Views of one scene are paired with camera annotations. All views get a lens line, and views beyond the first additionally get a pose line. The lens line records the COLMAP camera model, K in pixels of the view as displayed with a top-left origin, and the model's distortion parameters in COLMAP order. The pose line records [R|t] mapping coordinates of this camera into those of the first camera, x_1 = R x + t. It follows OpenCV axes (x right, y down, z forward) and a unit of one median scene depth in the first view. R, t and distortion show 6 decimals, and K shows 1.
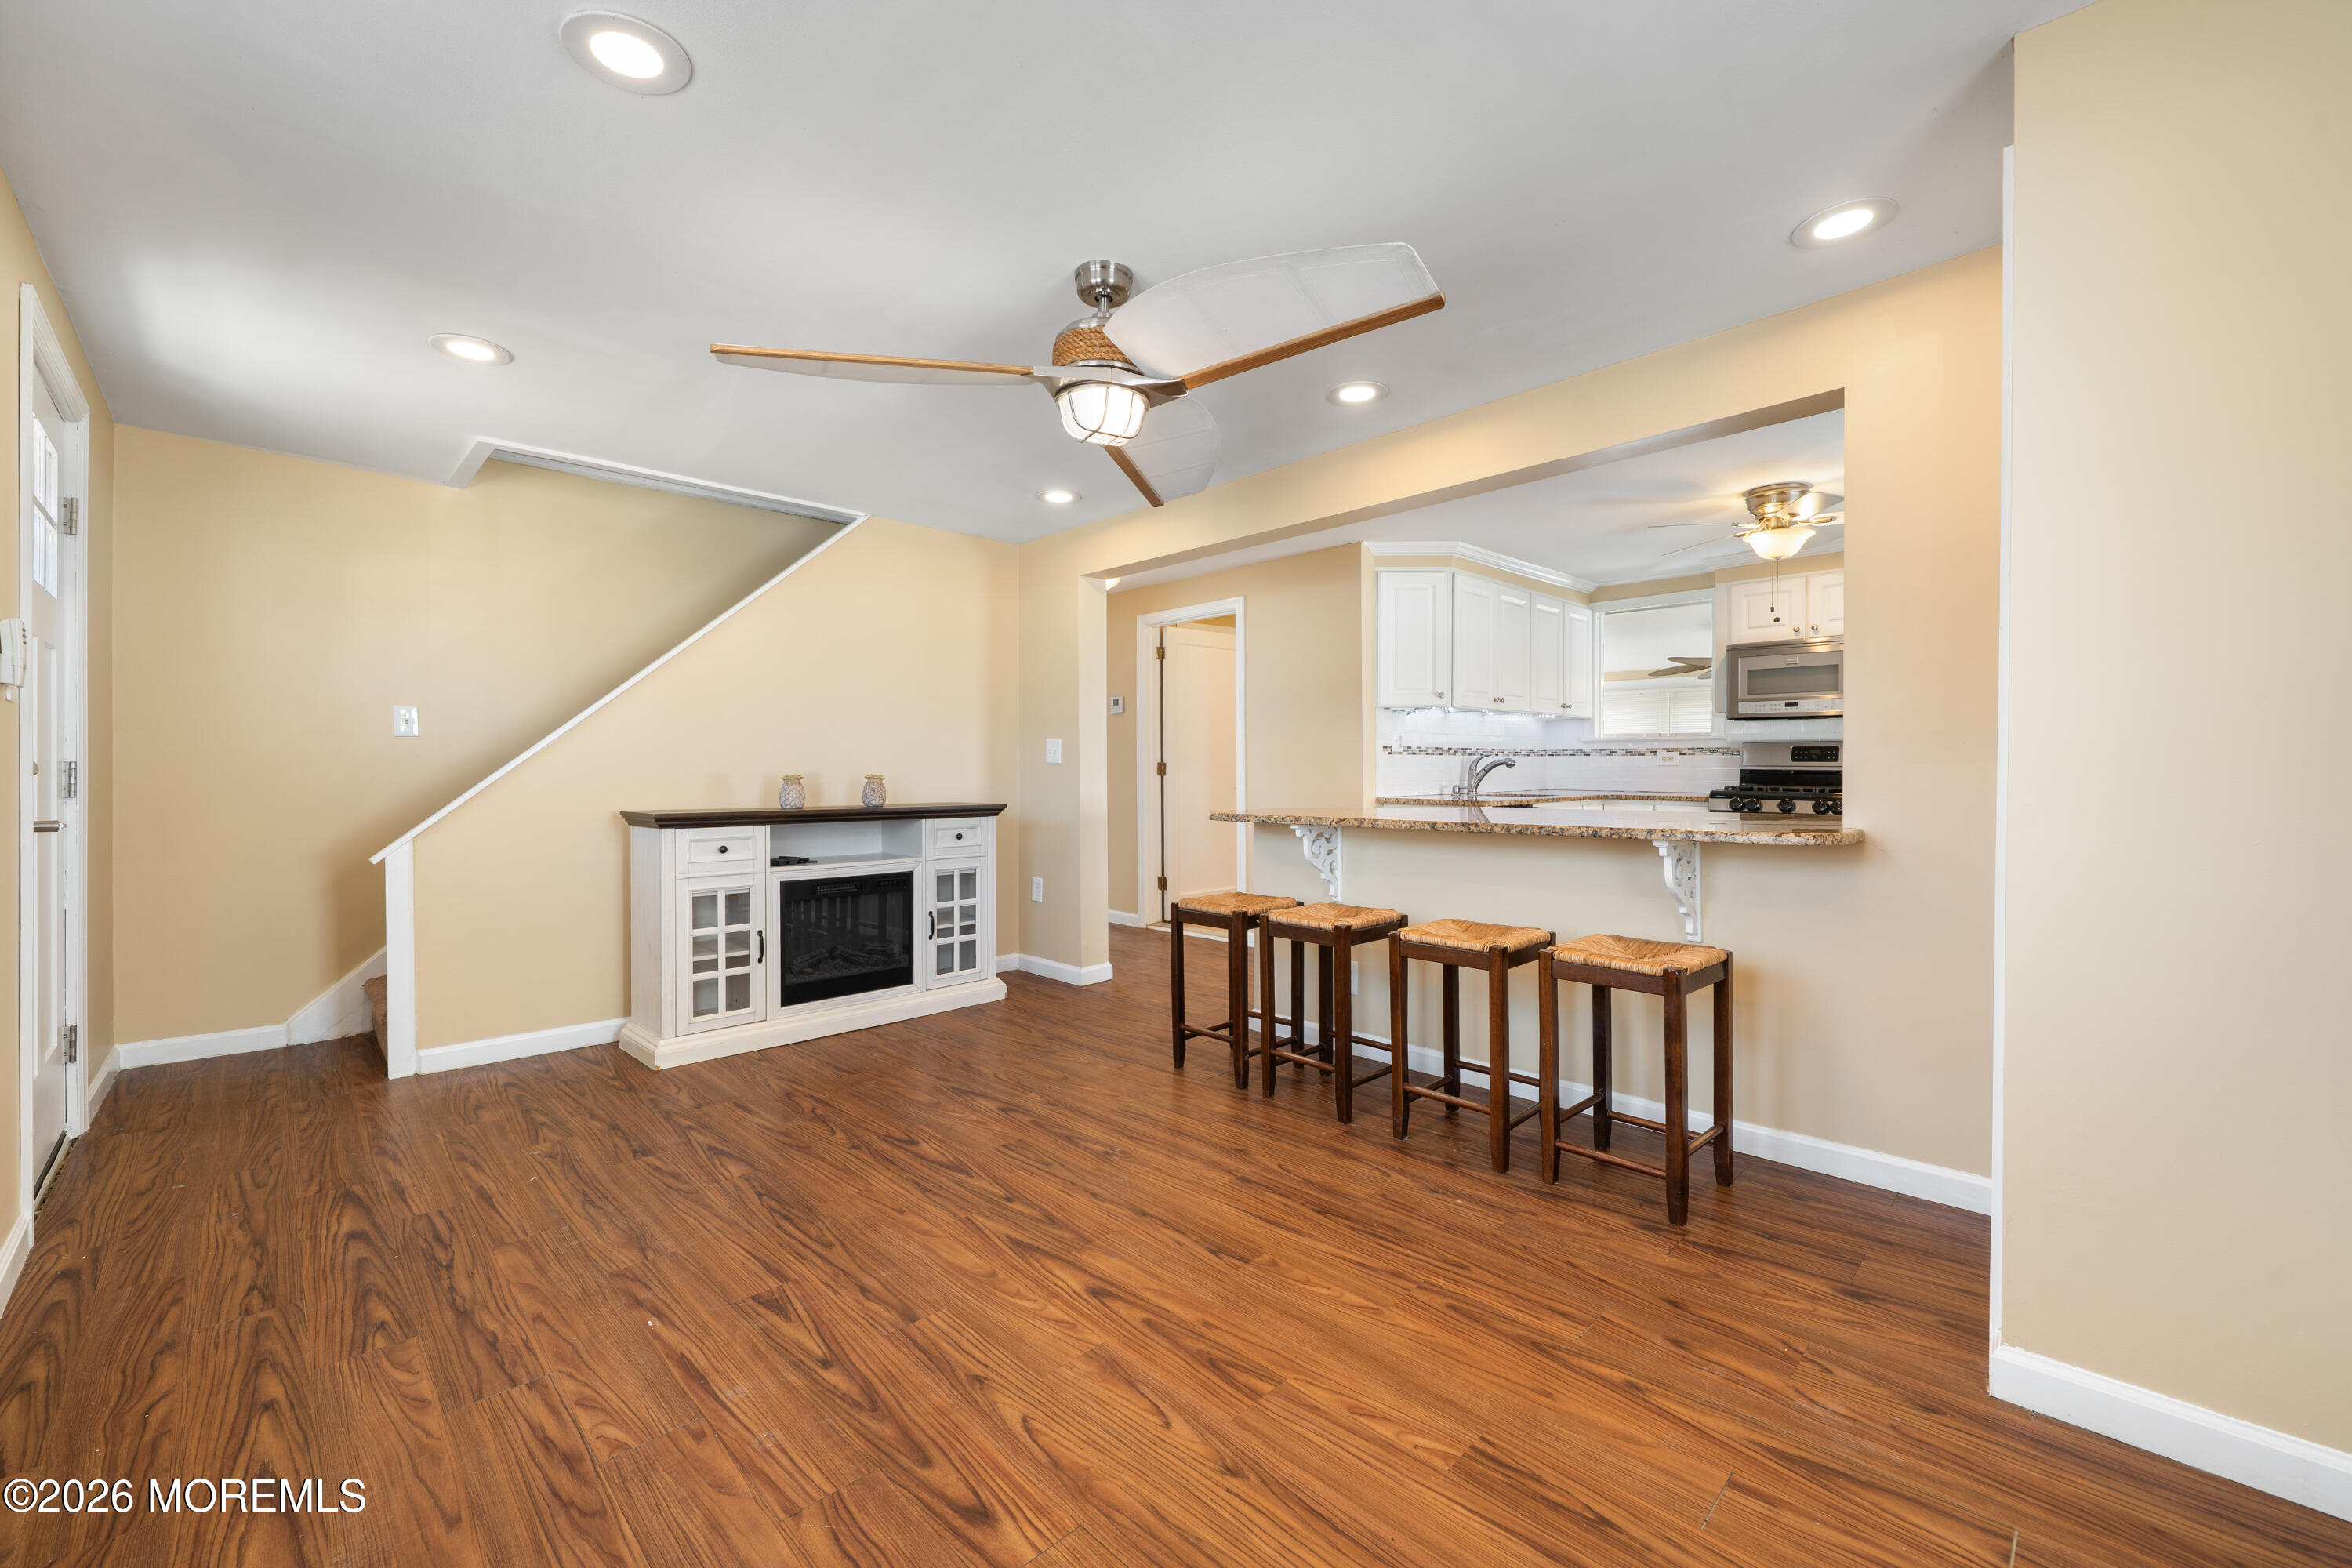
lens RADIAL K [[943.1, 0, 1171.1], [0, 943.1, 760.5], [0, 0, 1]] dist [0.001837, 0.000592]
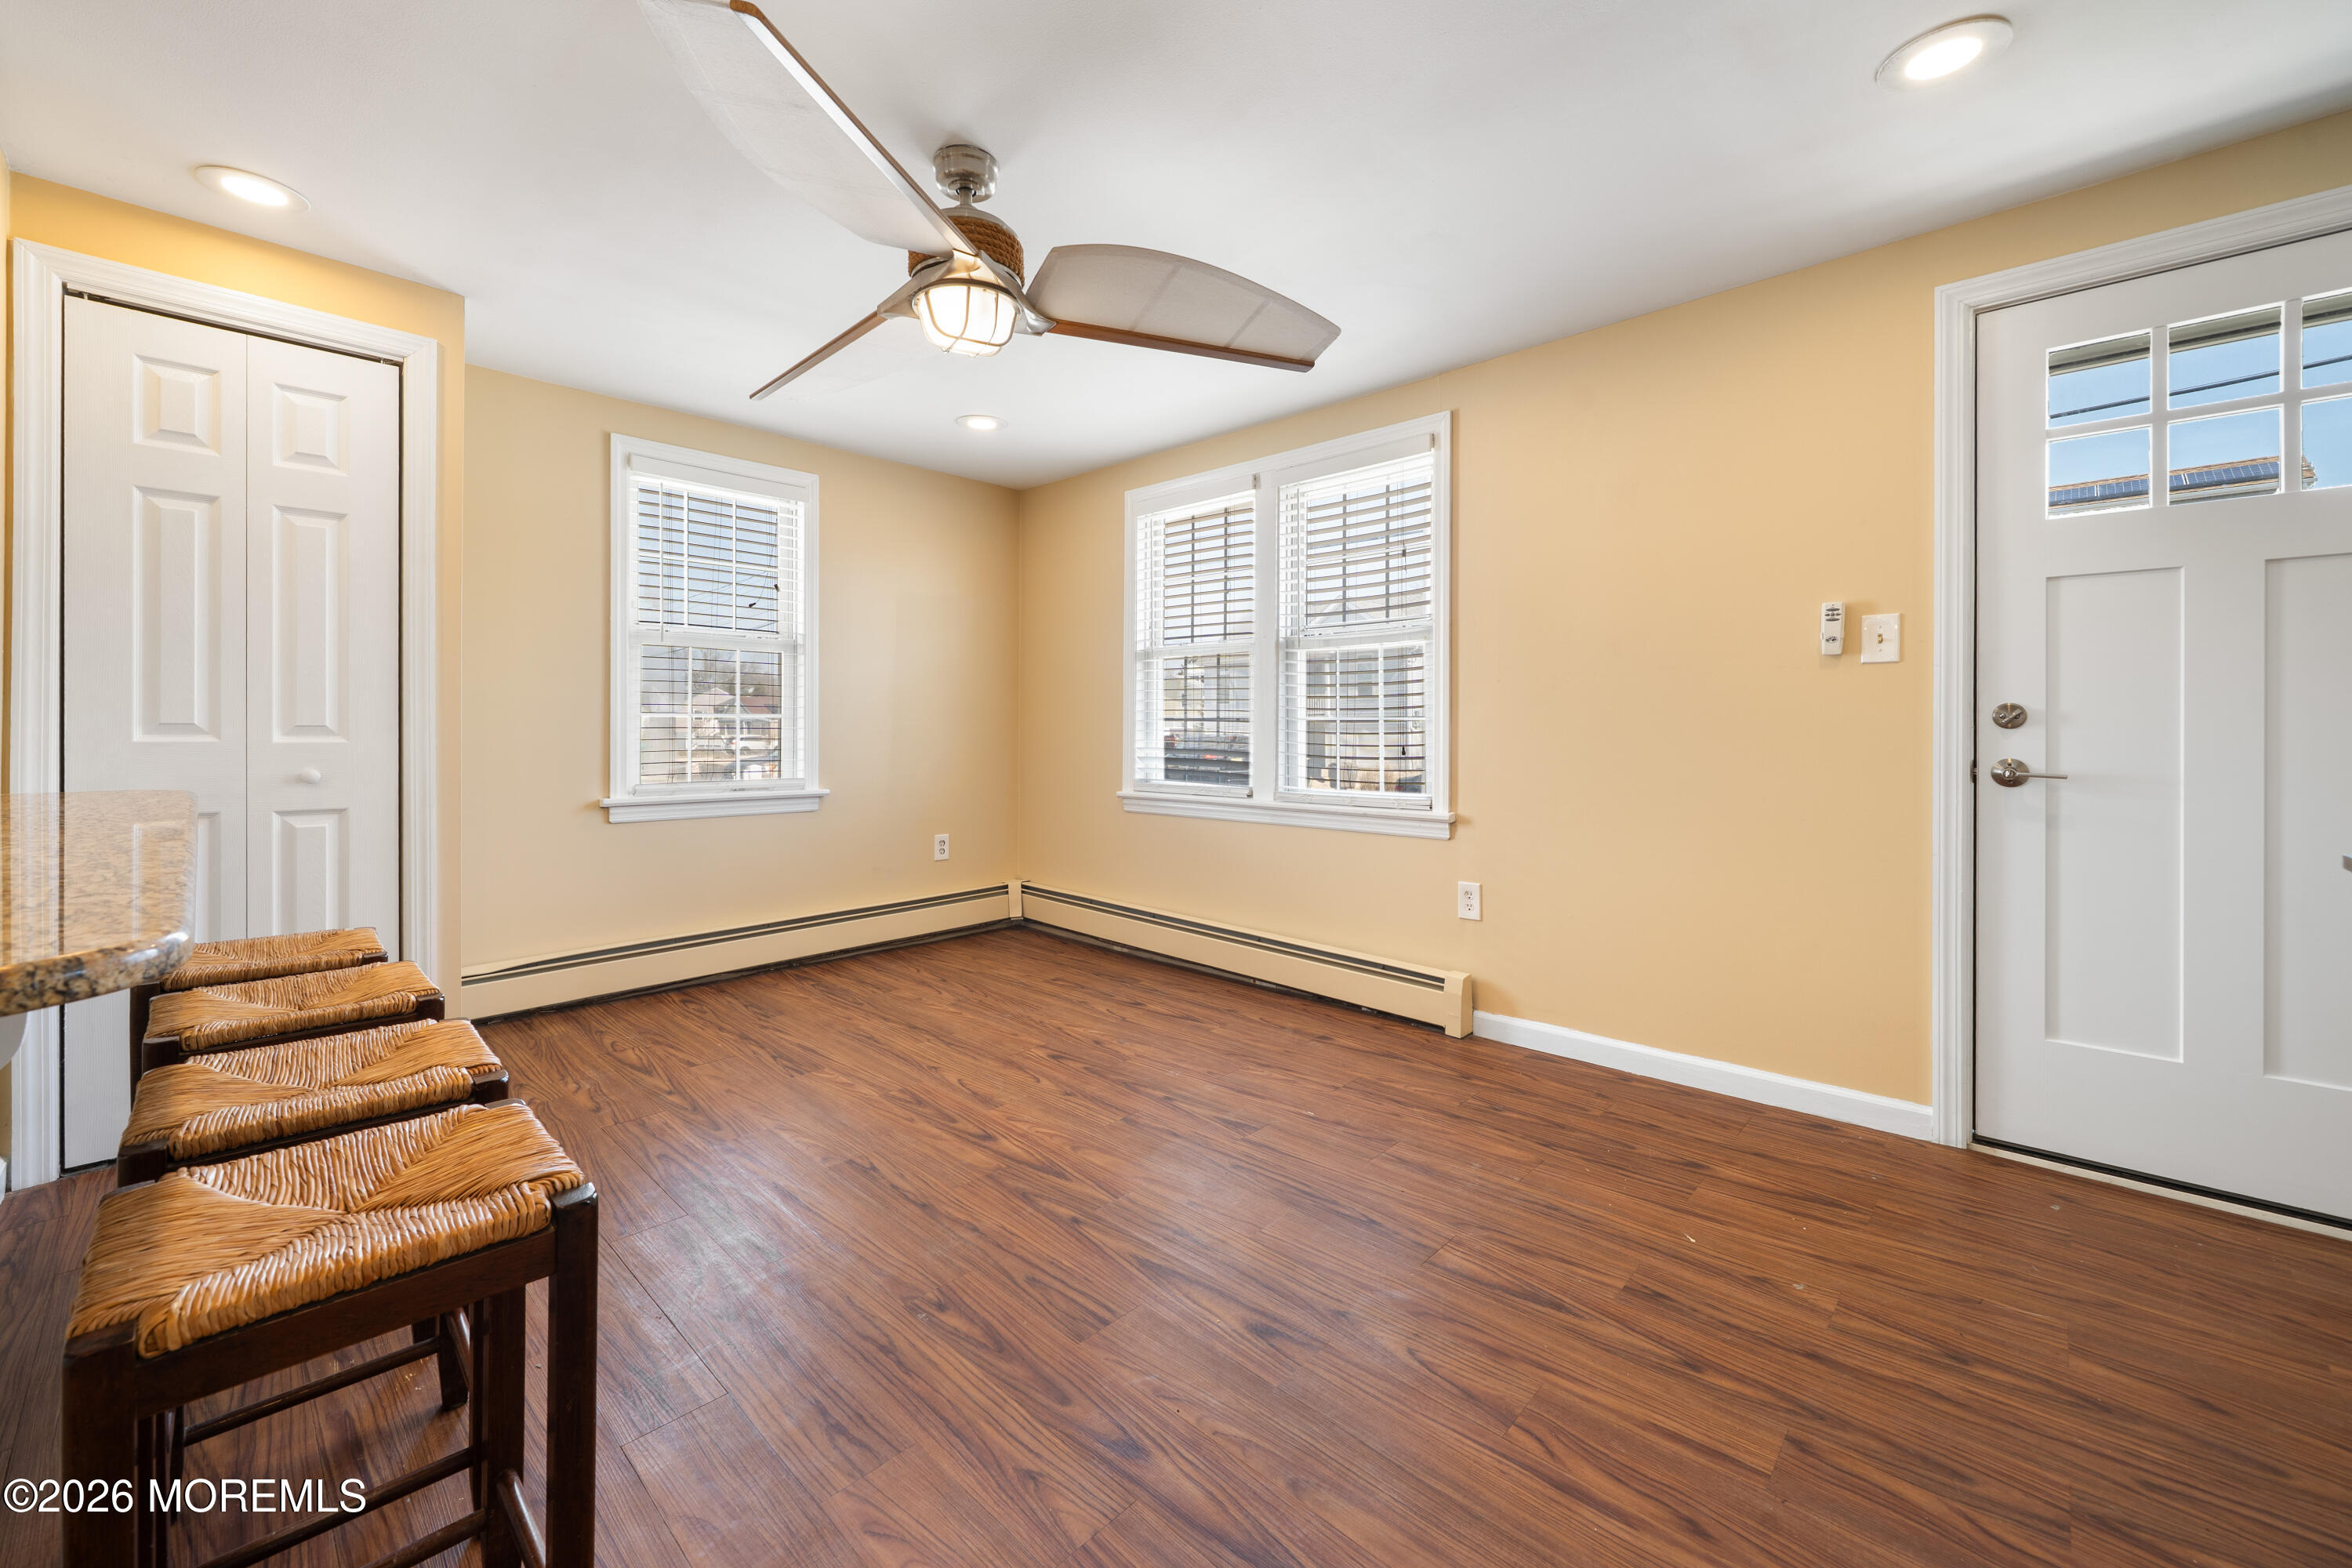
lens RADIAL K [[937.1, 0, 1166.6], [0, 937.1, 725.1], [0, 0, 1]] dist [-0.000582, -0.000124]
pose [[-0.999544, 0.001301, -0.030164, -0.185725], [0.001689, 0.999916, -0.012867, 0.022264], [0.030145, -0.012912, -0.999462, 1.504261]]
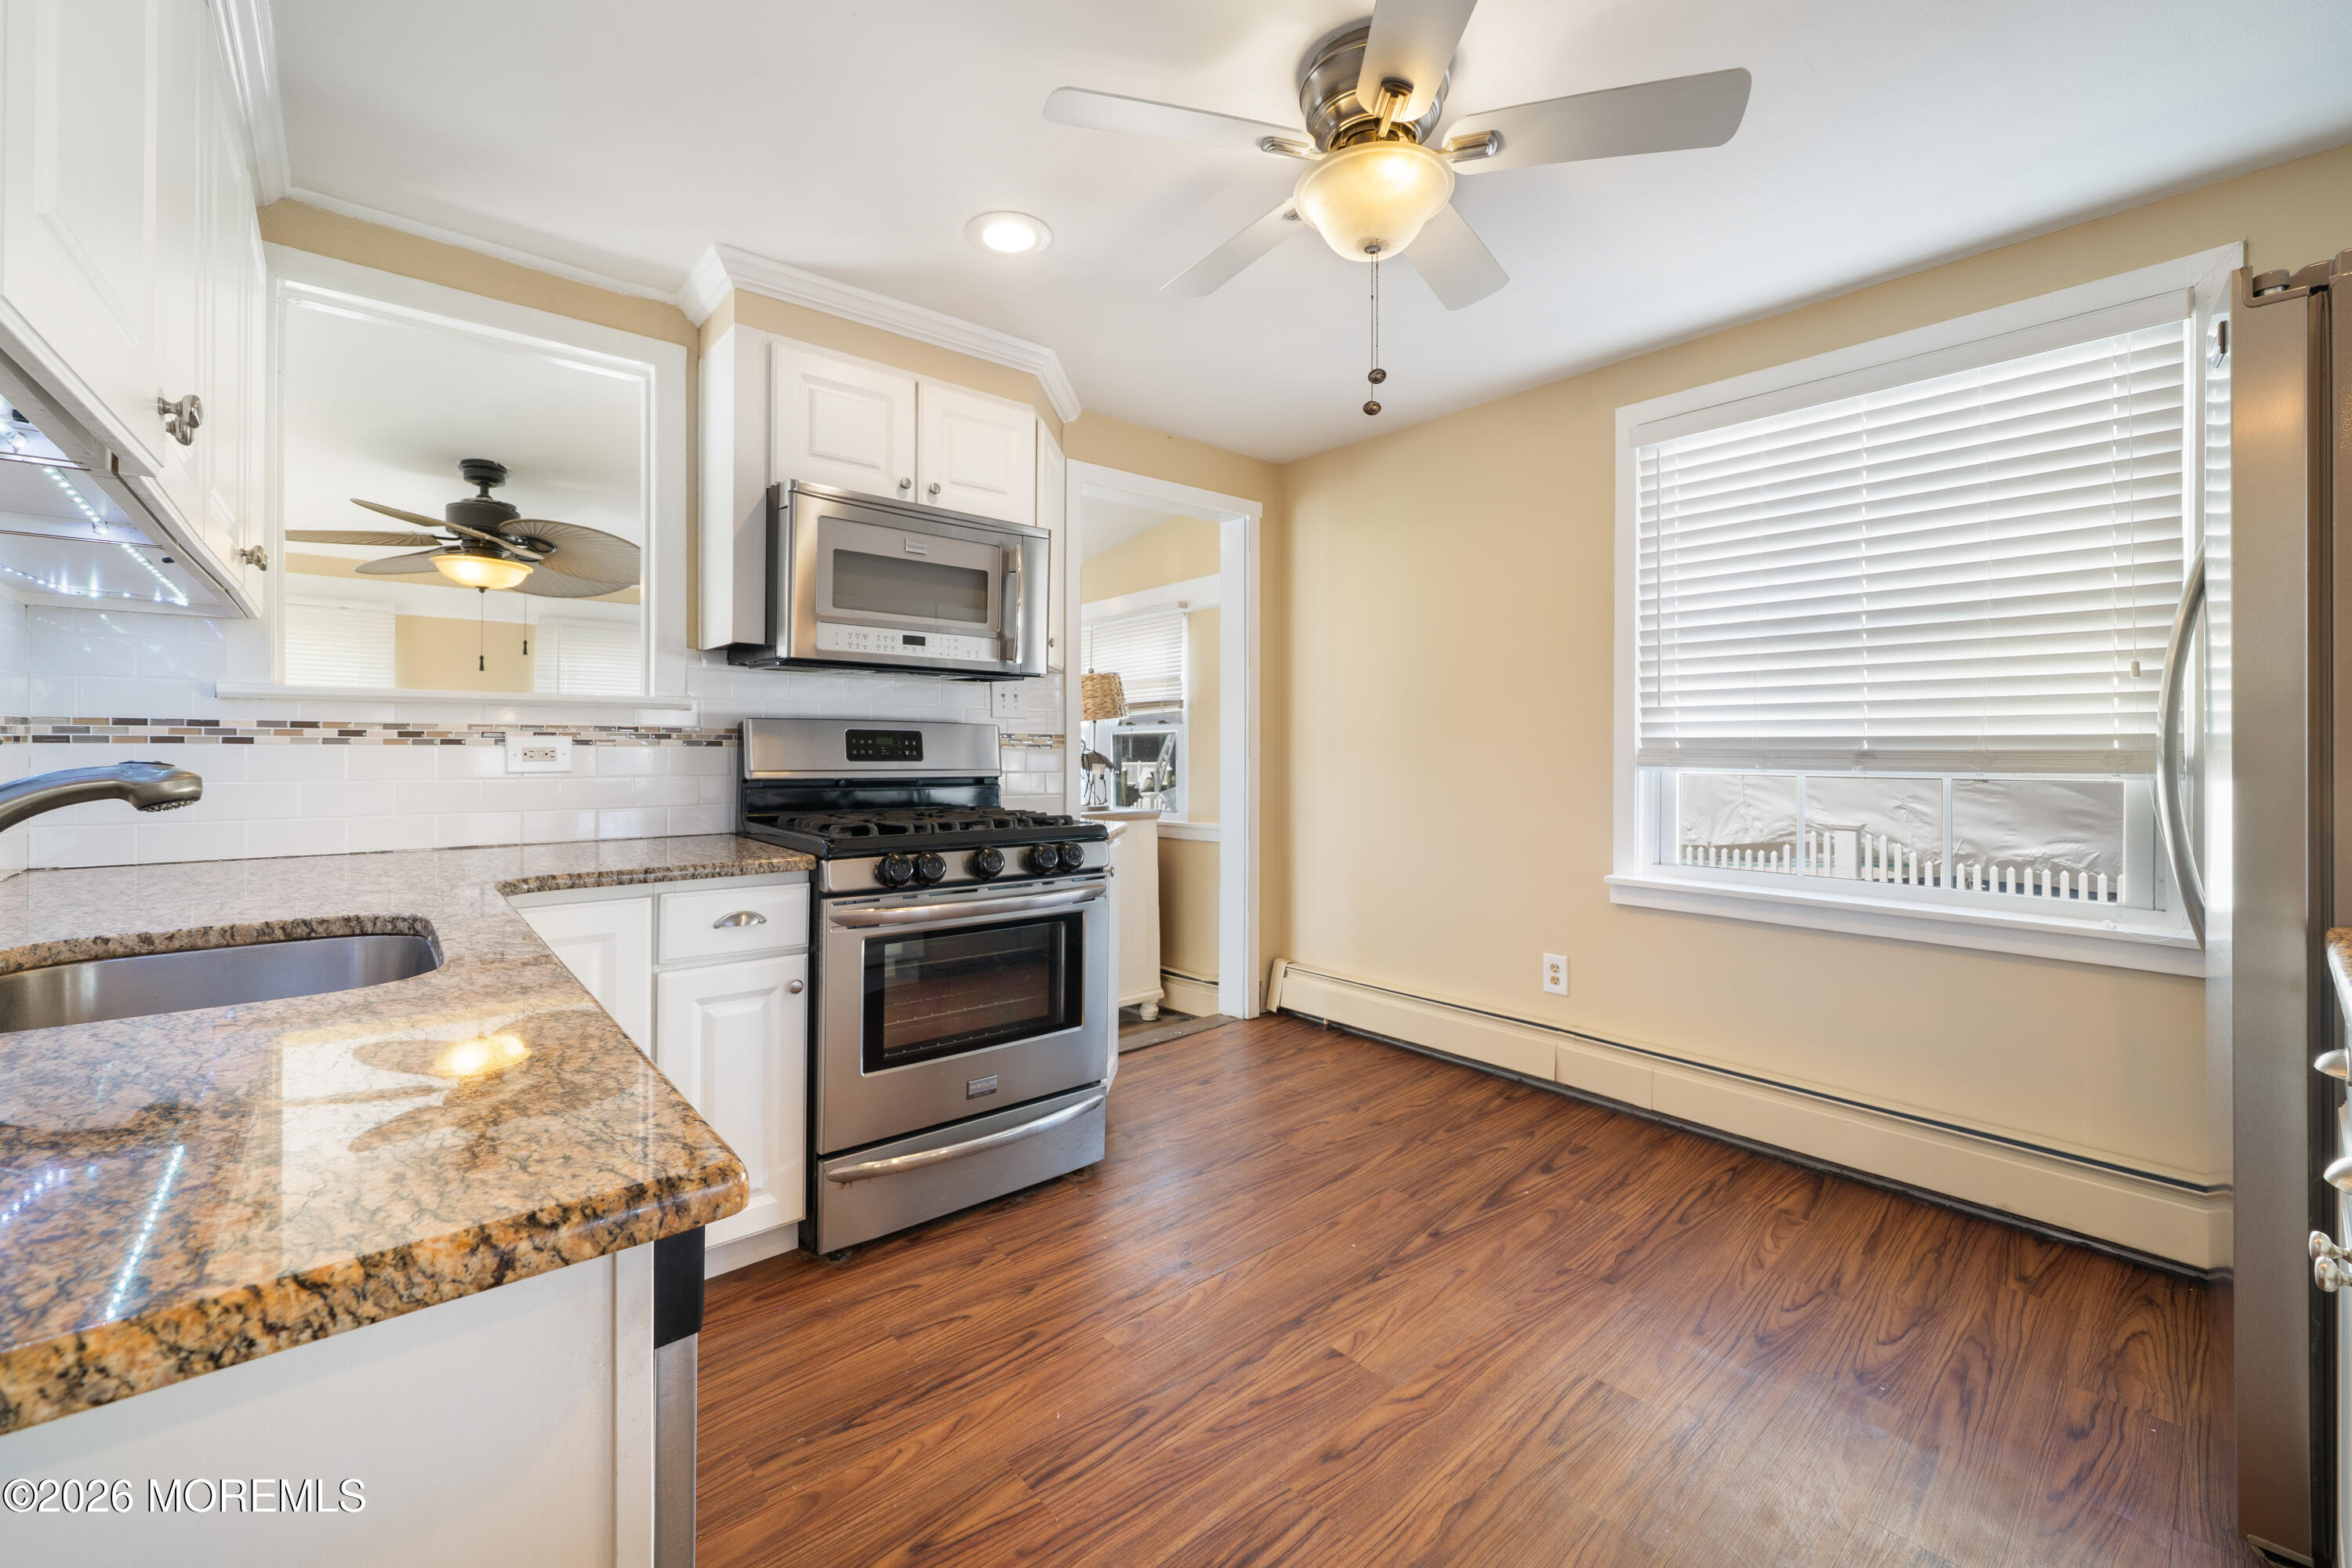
lens RADIAL K [[943.5, 0, 1169.6], [0, 943.5, 741.1], [0, 0, 1]] dist [-0.000601, 0.000024]
pose [[0.063331, 0.006671, 0.997970, 0.357349], [-0.006729, 0.999958, -0.006257, -0.012815], [-0.997970, -0.006320, 0.063373, 1.519268]]
